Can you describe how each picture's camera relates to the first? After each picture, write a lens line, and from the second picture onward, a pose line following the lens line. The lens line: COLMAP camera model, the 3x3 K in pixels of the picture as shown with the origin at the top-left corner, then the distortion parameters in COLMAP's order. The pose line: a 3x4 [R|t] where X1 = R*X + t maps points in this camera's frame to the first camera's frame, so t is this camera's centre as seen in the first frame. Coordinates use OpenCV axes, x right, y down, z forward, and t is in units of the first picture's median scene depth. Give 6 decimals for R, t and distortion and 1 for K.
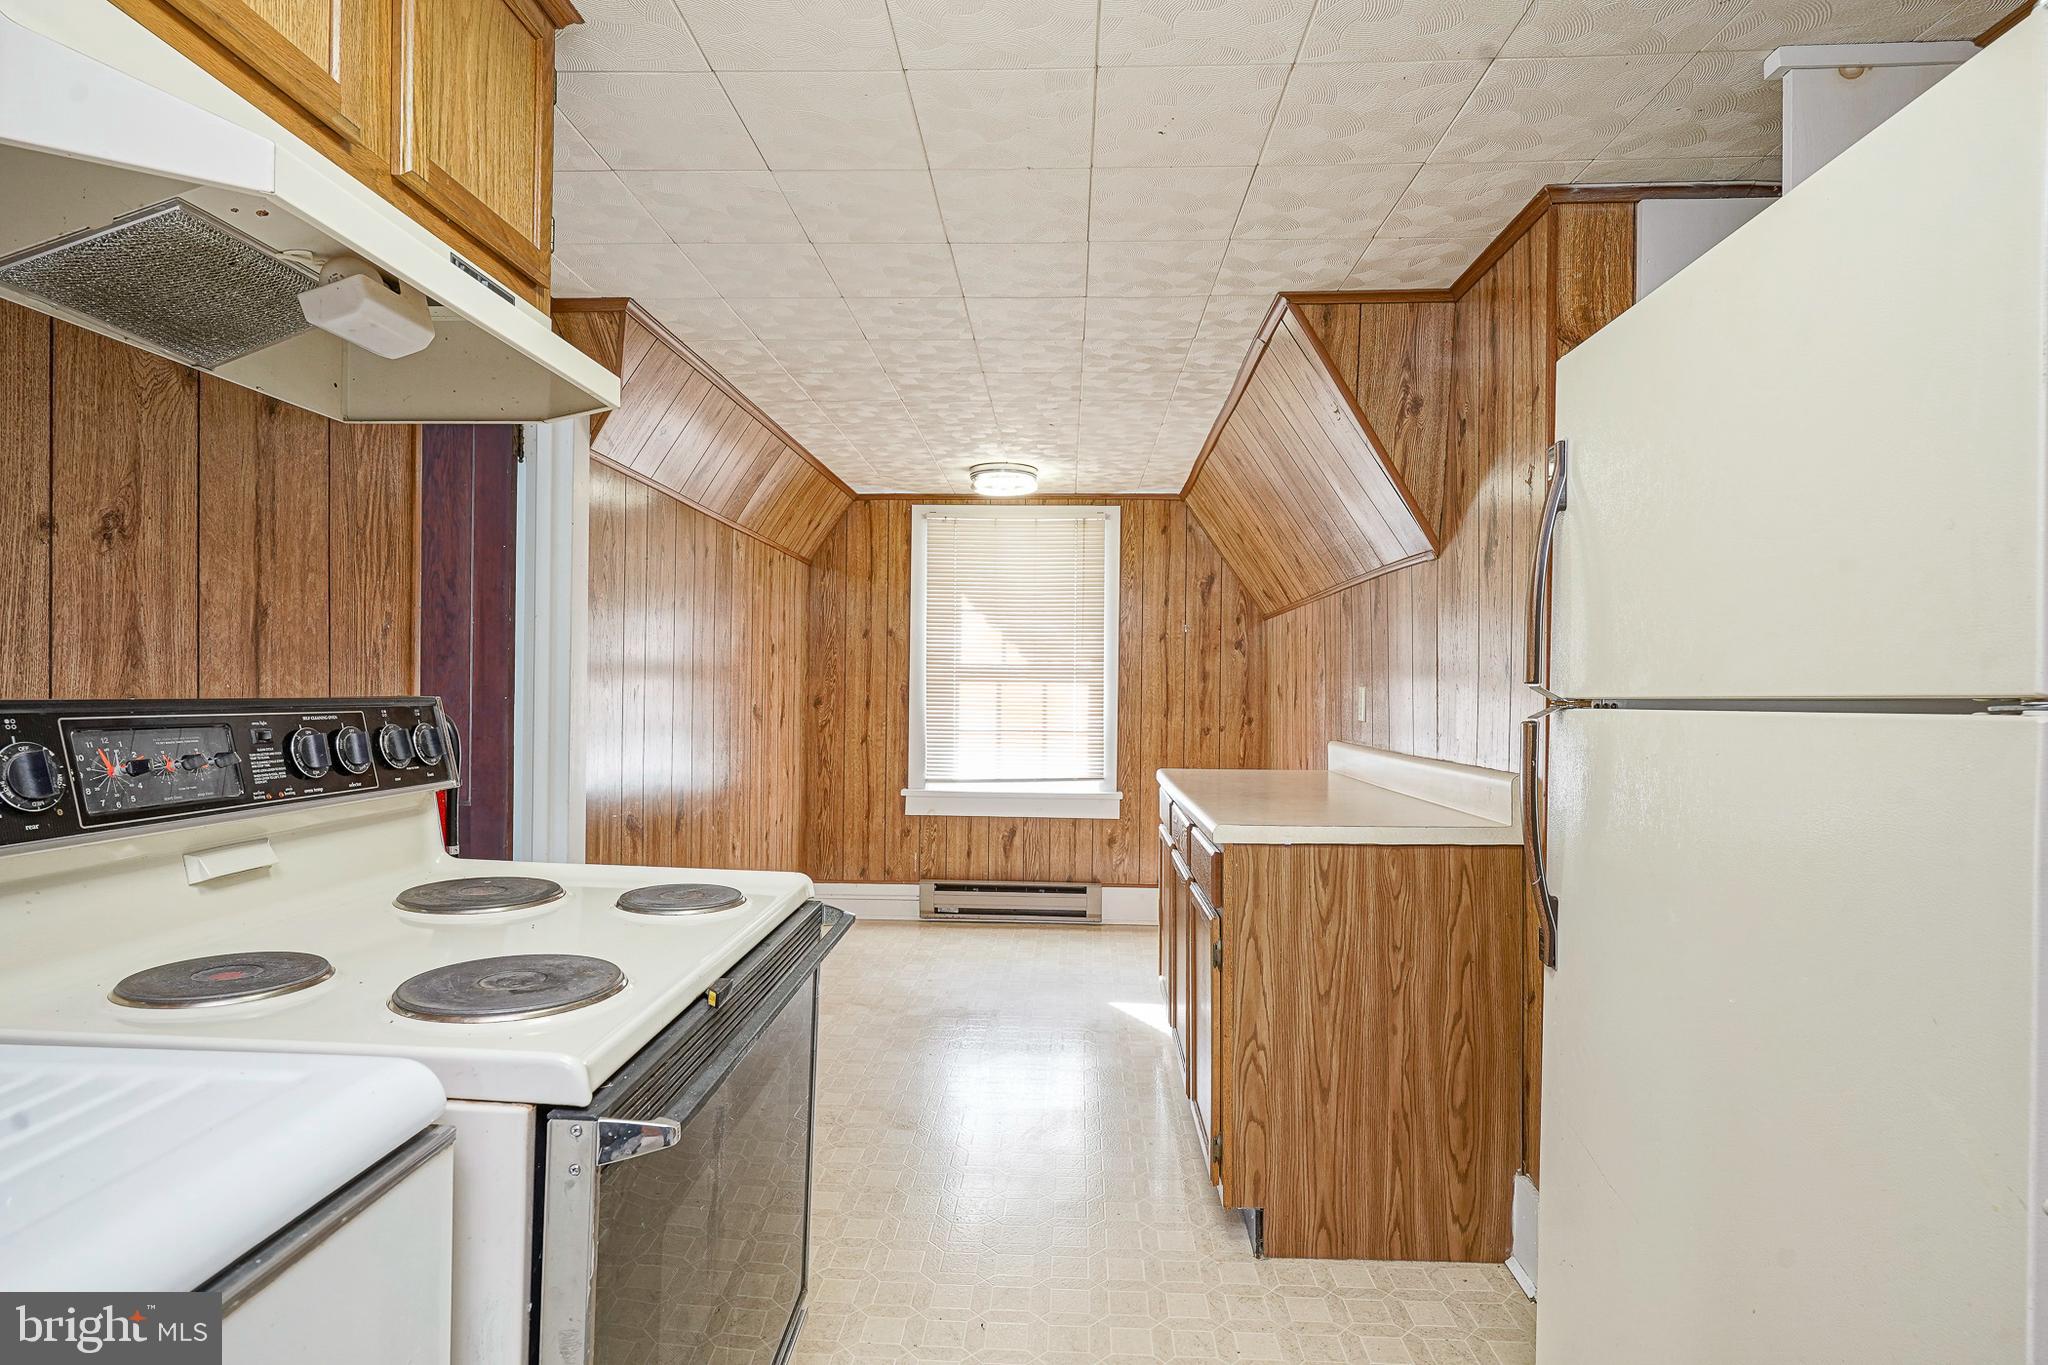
lens RADIAL K [[1016.3, 0, 1018.5], [0, 1016.3, 683.7], [0, 0, 1]] dist [-0.000059, 0.007454]
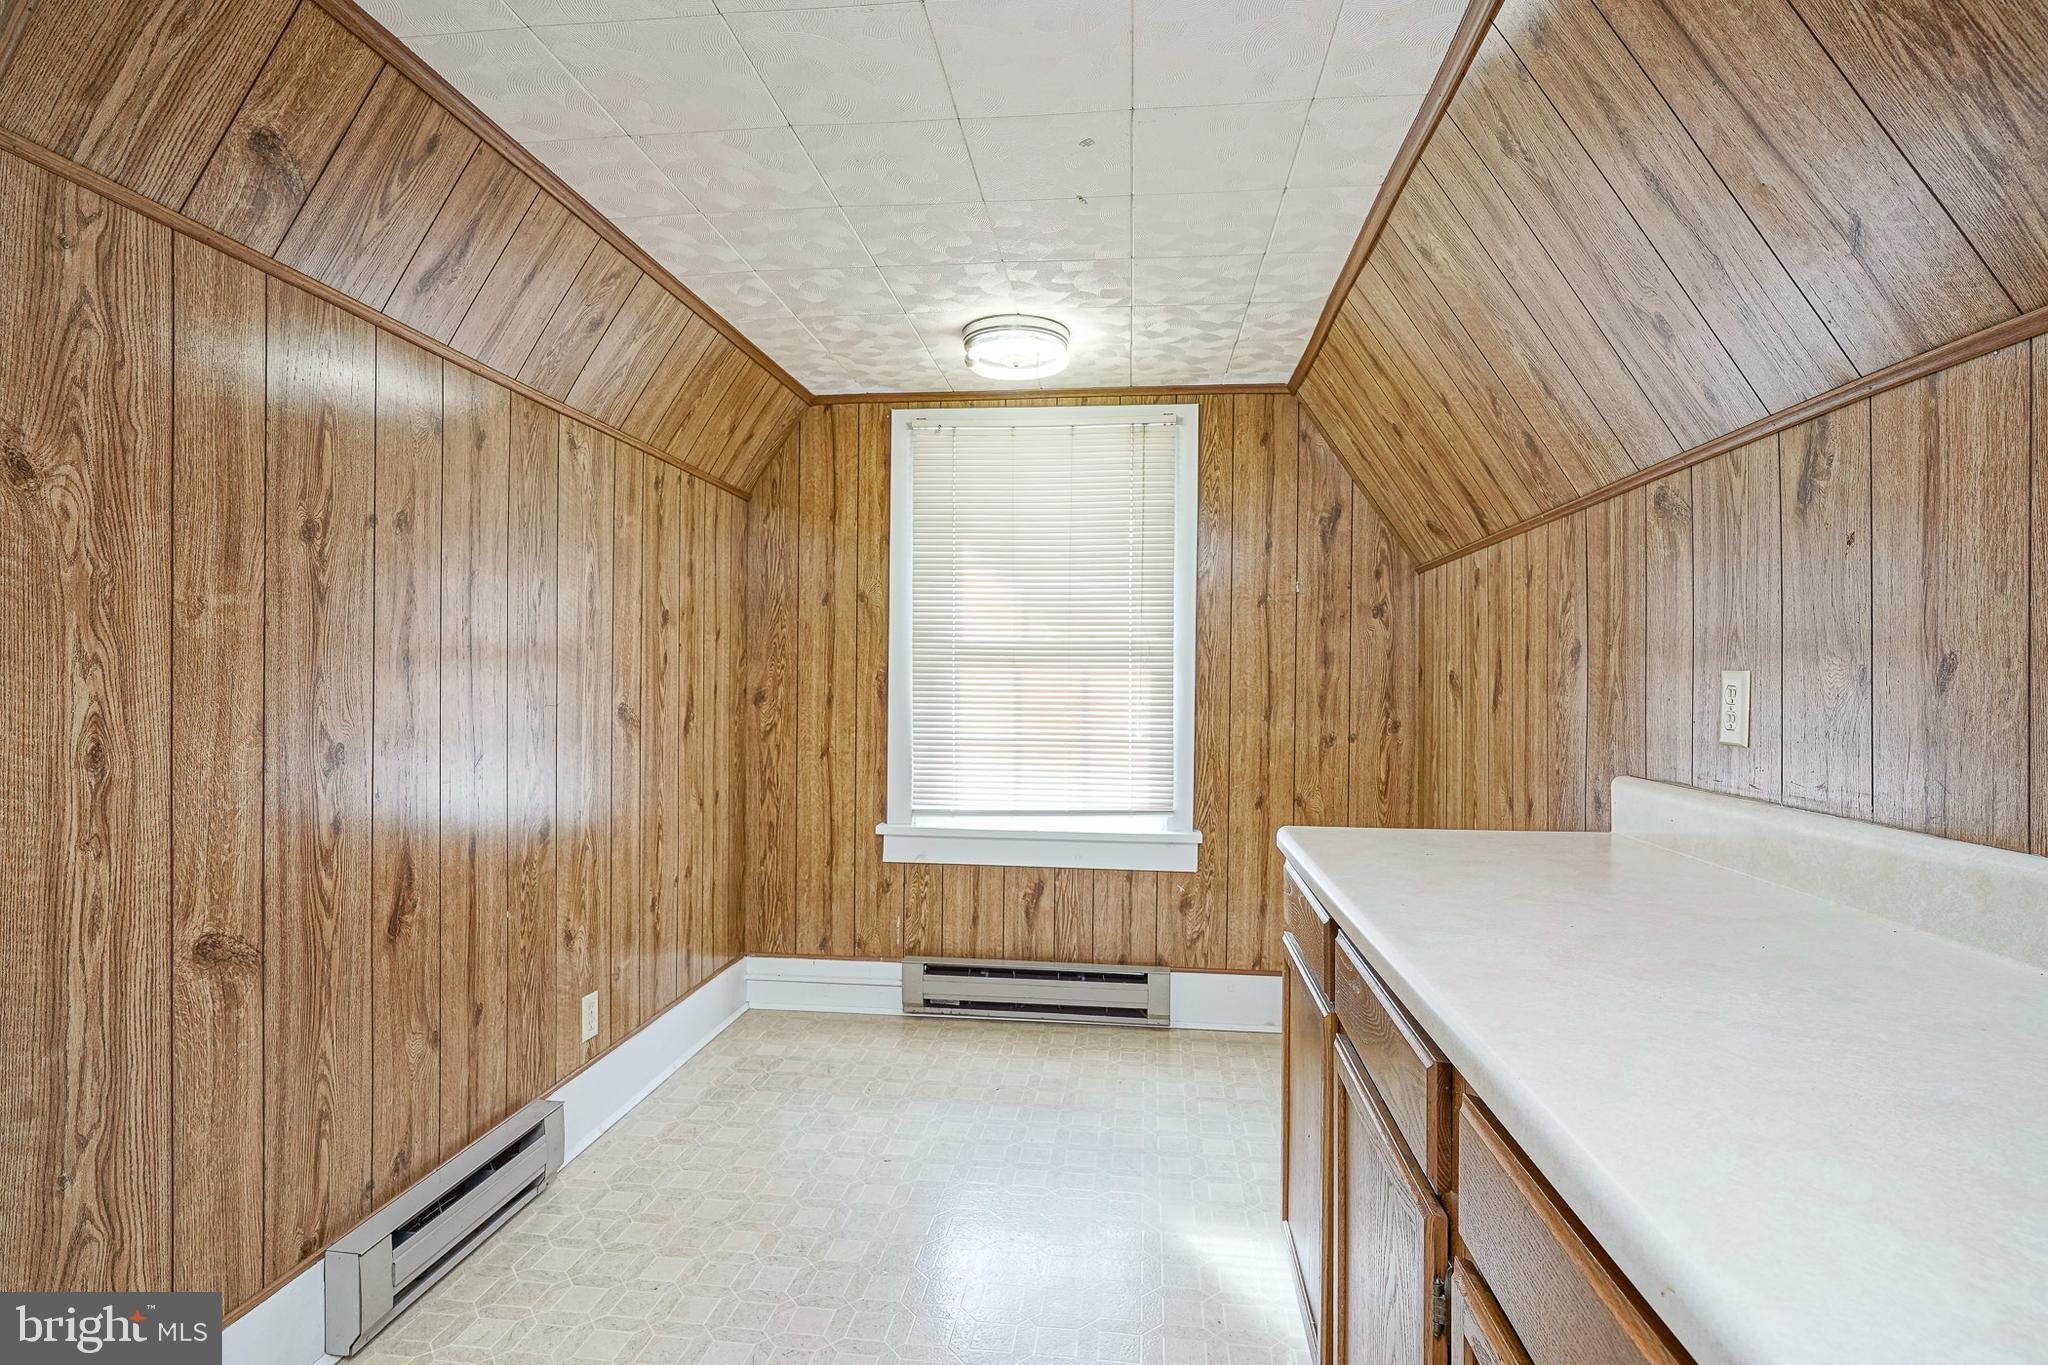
lens RADIAL K [[1016.3, 0, 1028.8], [0, 1016.3, 680.6], [0, 0, 1]] dist [-0.000059, 0.007454]
pose [[0.998741, -0.001248, -0.050140, 0.022277], [0.001560, 0.999980, 0.006191, 0.002630], [0.050132, -0.006261, 0.998723, 0.325884]]
